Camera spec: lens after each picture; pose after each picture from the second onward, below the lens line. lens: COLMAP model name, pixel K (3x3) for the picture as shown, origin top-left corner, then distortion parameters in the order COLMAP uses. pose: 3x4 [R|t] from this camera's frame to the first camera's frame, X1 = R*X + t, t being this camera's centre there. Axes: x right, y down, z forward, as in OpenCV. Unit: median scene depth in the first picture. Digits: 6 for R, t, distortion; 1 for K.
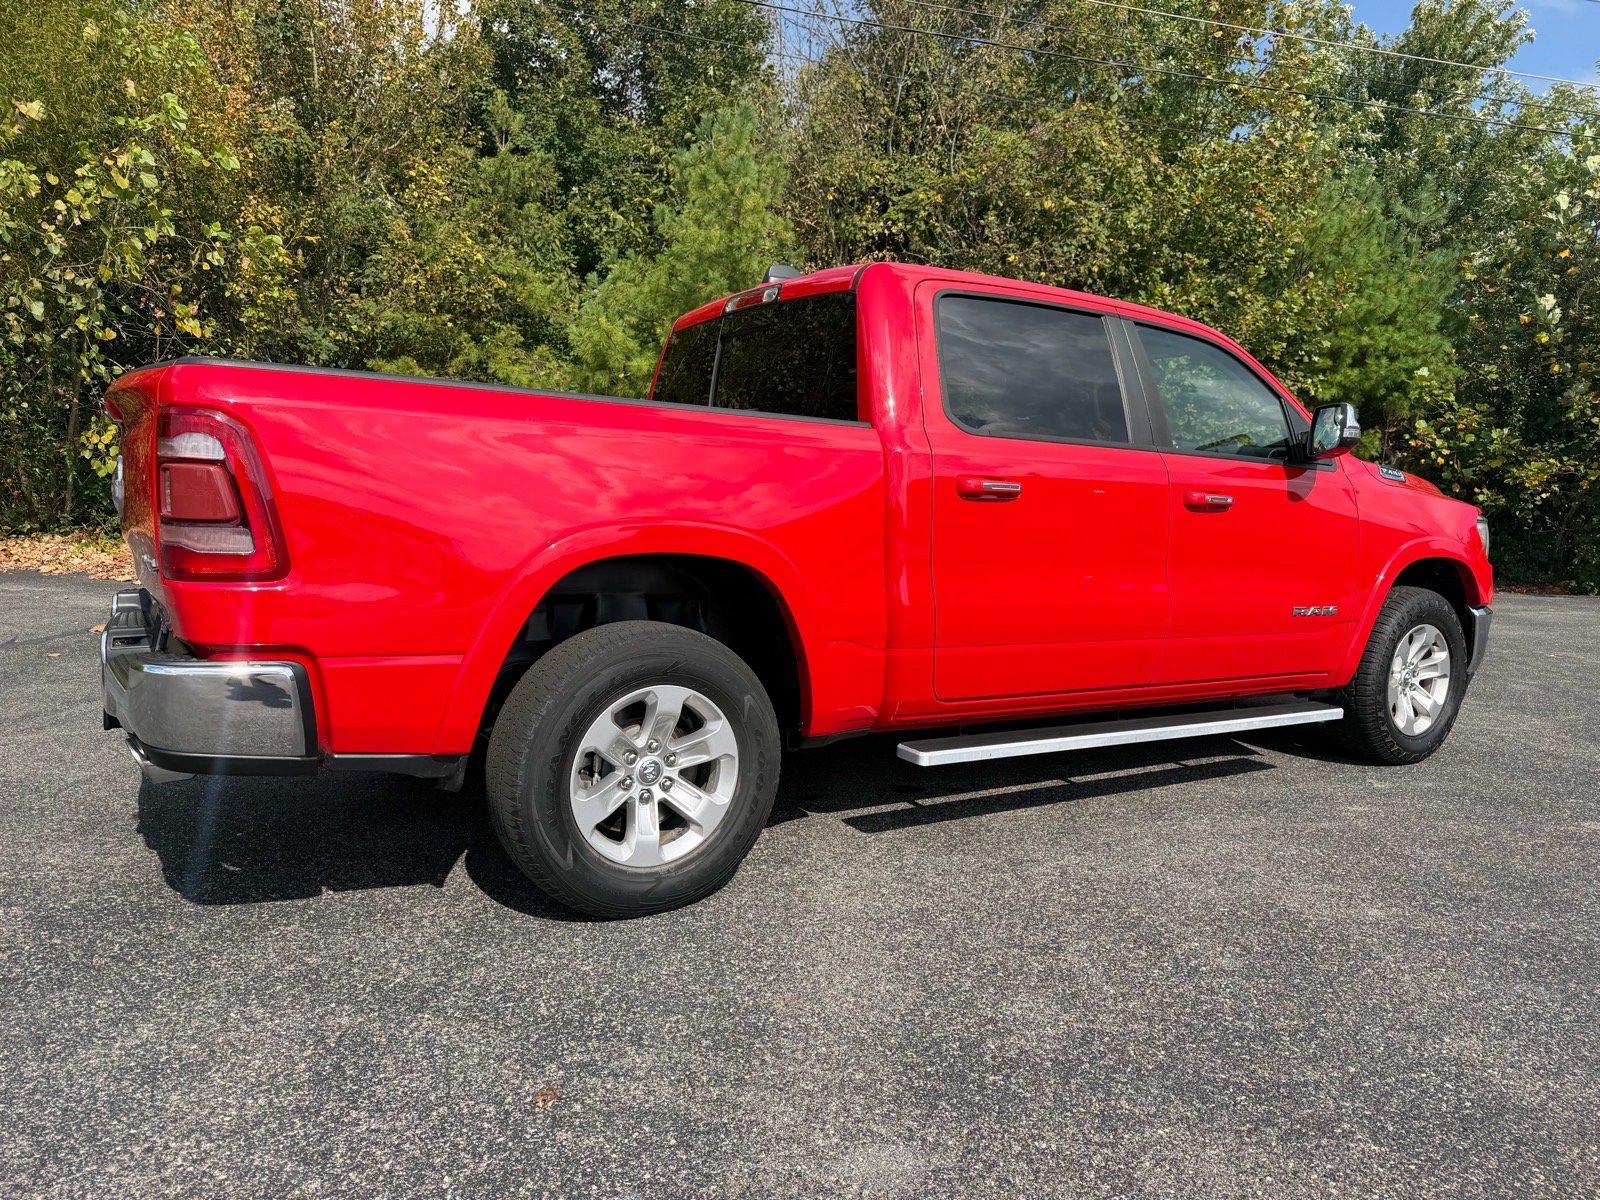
lens RADIAL K [[1138.1, 0, 805.6], [0, 1138.1, 565.6], [0, 0, 1]] dist [0.044185, -0.052561]
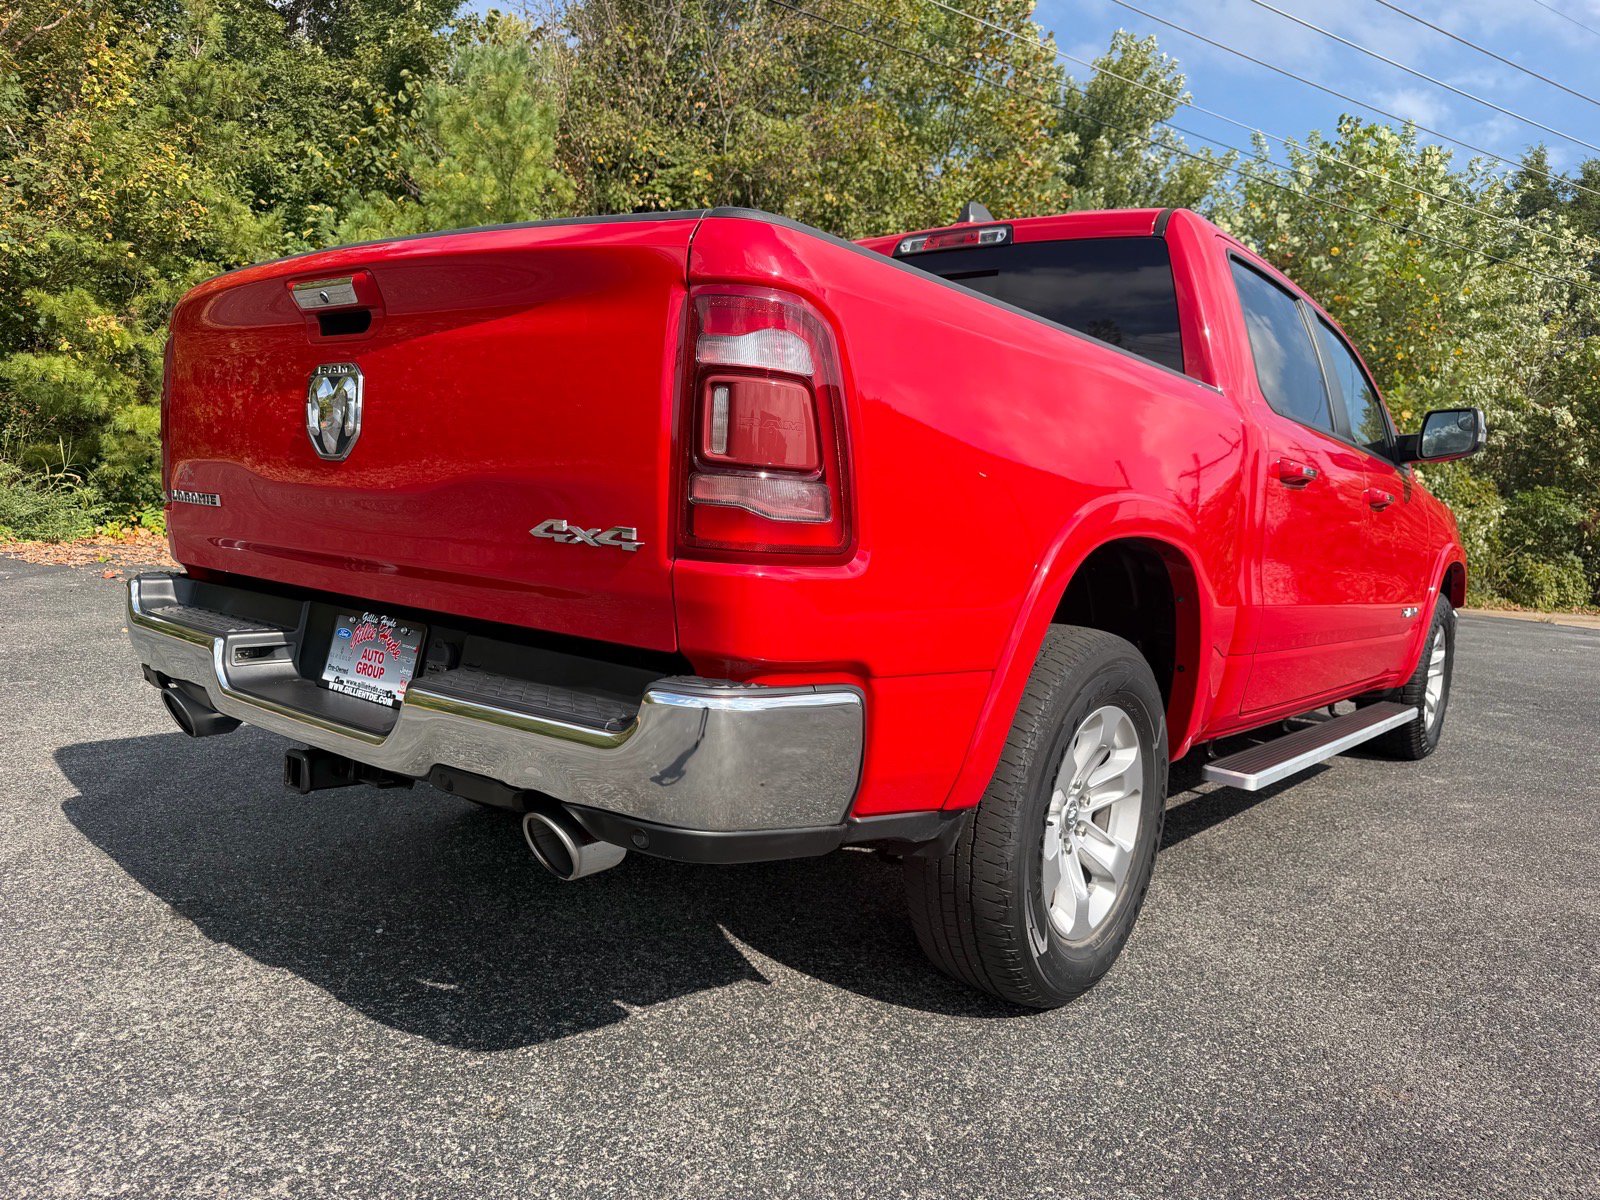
lens RADIAL K [[1138.1, 0, 805.6], [0, 1138.1, 565.6], [0, 0, 1]] dist [0.044185, -0.052561]
pose [[0.946986, 0.015294, 0.320911, -0.162279], [-0.016918, 0.999854, 0.002272, 0.002958], [-0.320830, -0.007581, 0.947106, 0.090013]]
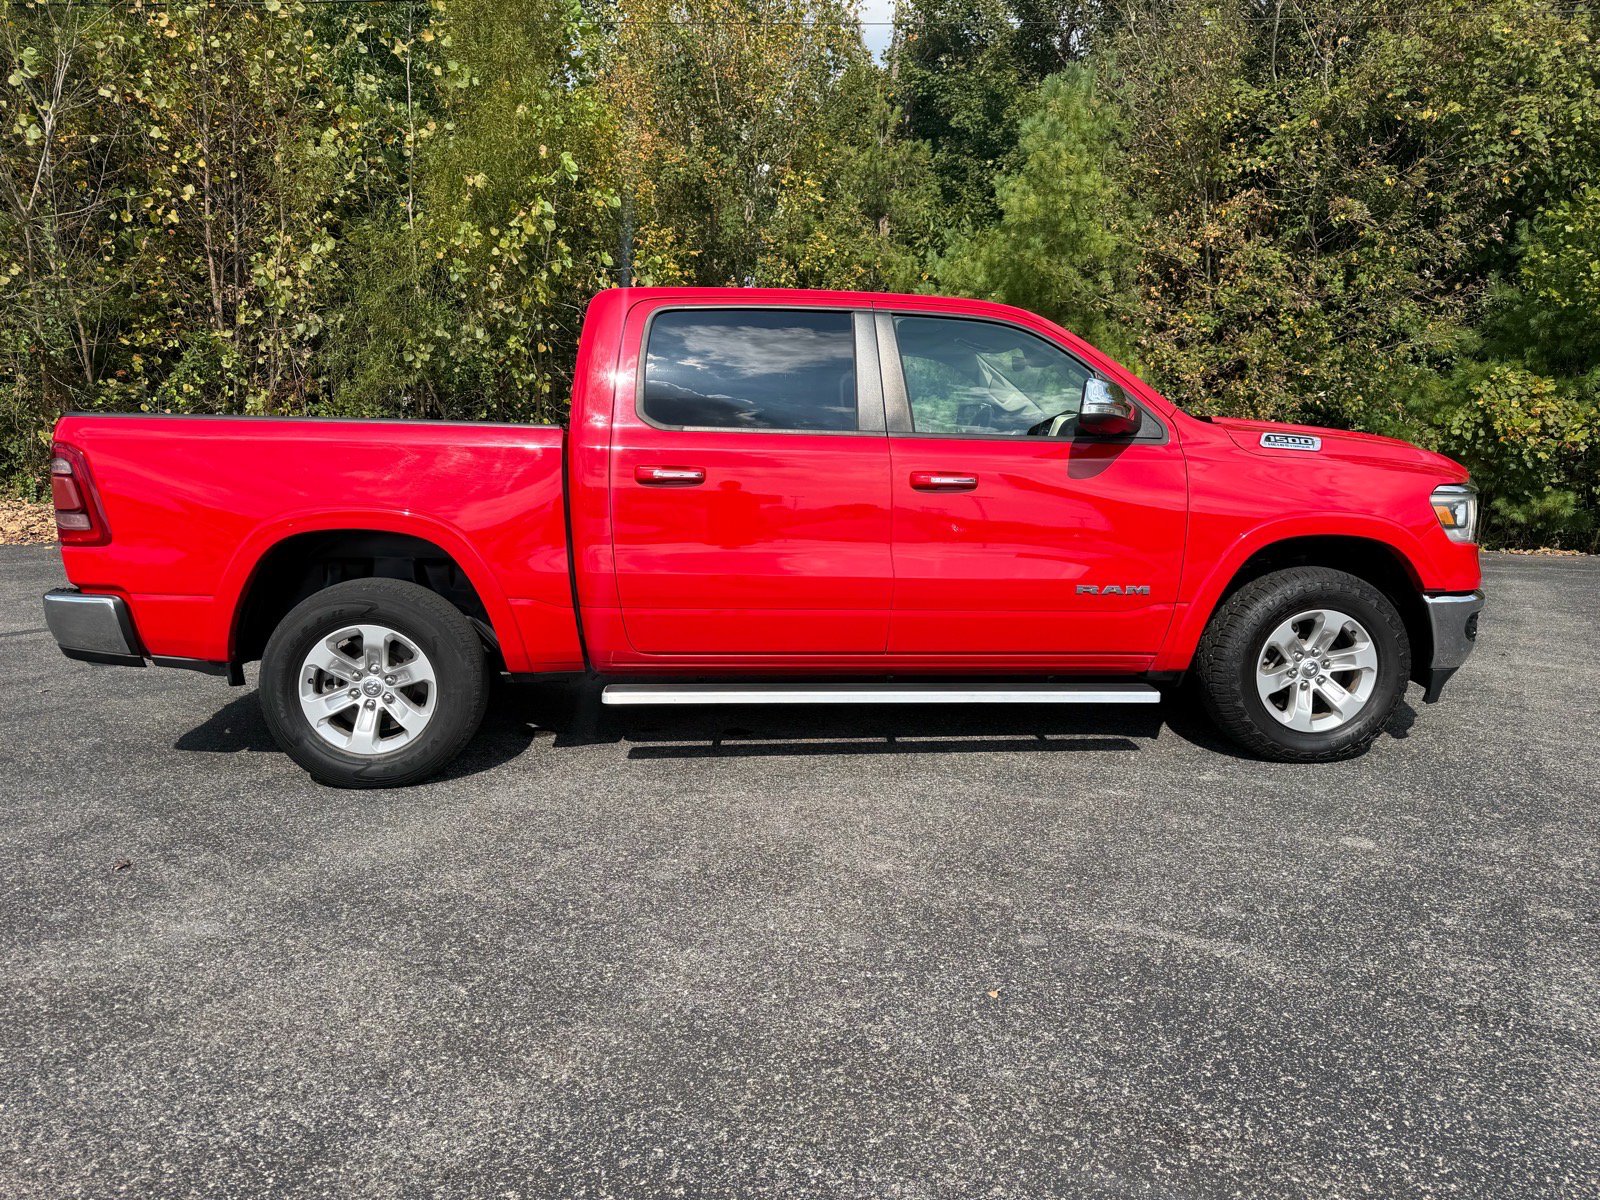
lens RADIAL K [[1138.1, 0, 805.6], [0, 1138.1, 565.6], [0, 0, 1]] dist [0.044185, -0.052561]
pose [[0.878536, 0.023937, -0.477076, 0.300536], [-0.006674, 0.999261, 0.037846, -0.007184], [0.477630, -0.030065, 0.878047, 0.008885]]
